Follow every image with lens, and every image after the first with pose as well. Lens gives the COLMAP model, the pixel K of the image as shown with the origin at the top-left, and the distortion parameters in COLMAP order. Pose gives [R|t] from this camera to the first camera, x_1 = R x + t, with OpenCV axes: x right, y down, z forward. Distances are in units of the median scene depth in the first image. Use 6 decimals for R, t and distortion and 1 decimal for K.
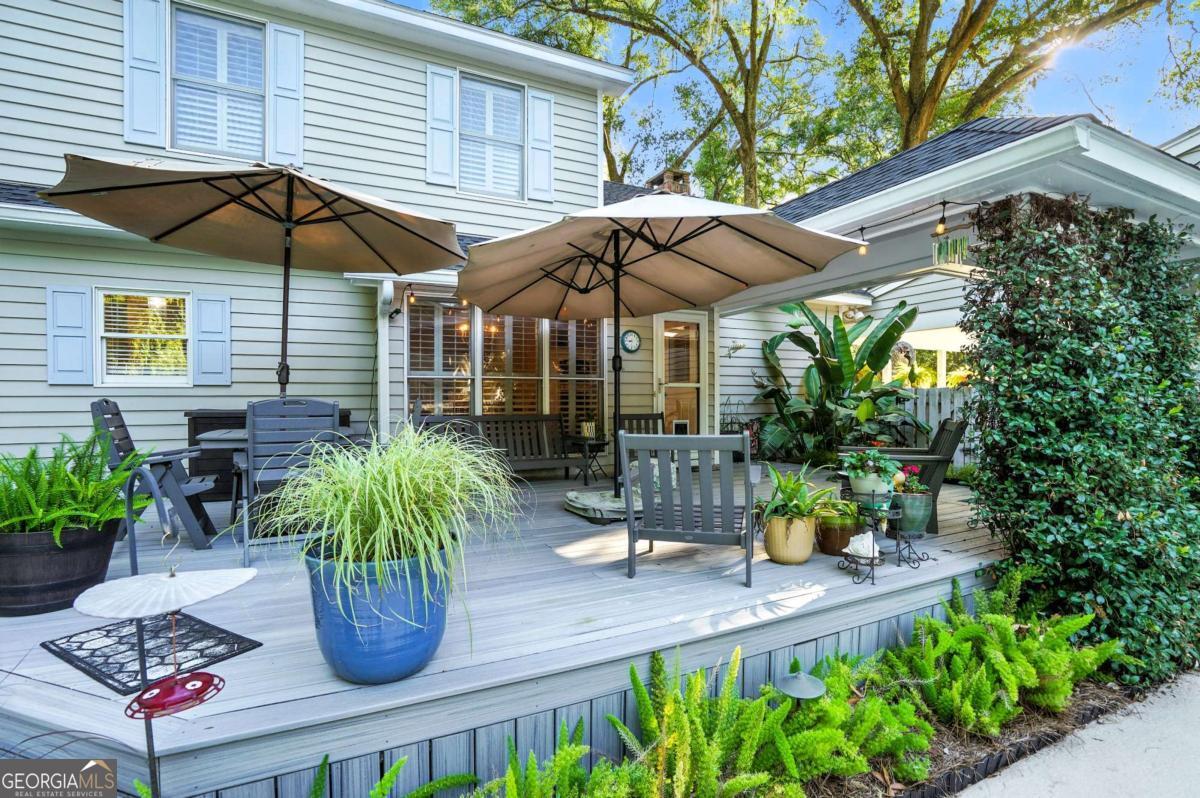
lens RADIAL K [[557.7, 0, 599.7], [0, 557.7, 414.6], [0, 0, 1]] dist [-0.001216, 0.000041]
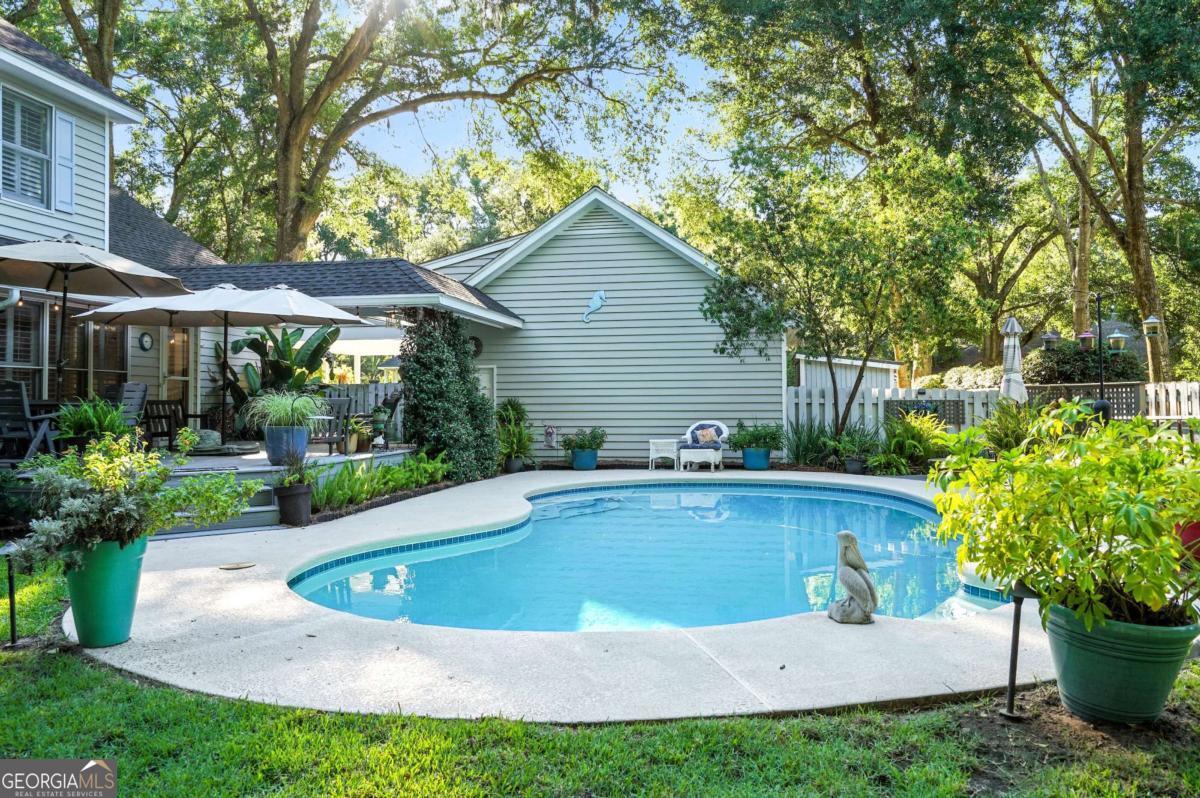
lens RADIAL K [[679.3, 0, 596.3], [0, 679.3, 392.0], [0, 0, 1]] dist [-0.049444, 0.002021]
pose [[0.575775, 0.011309, 0.817530, -1.300222], [0.022079, 0.999325, -0.029374, 0.099296], [-0.817310, 0.034963, 0.575136, -1.418438]]
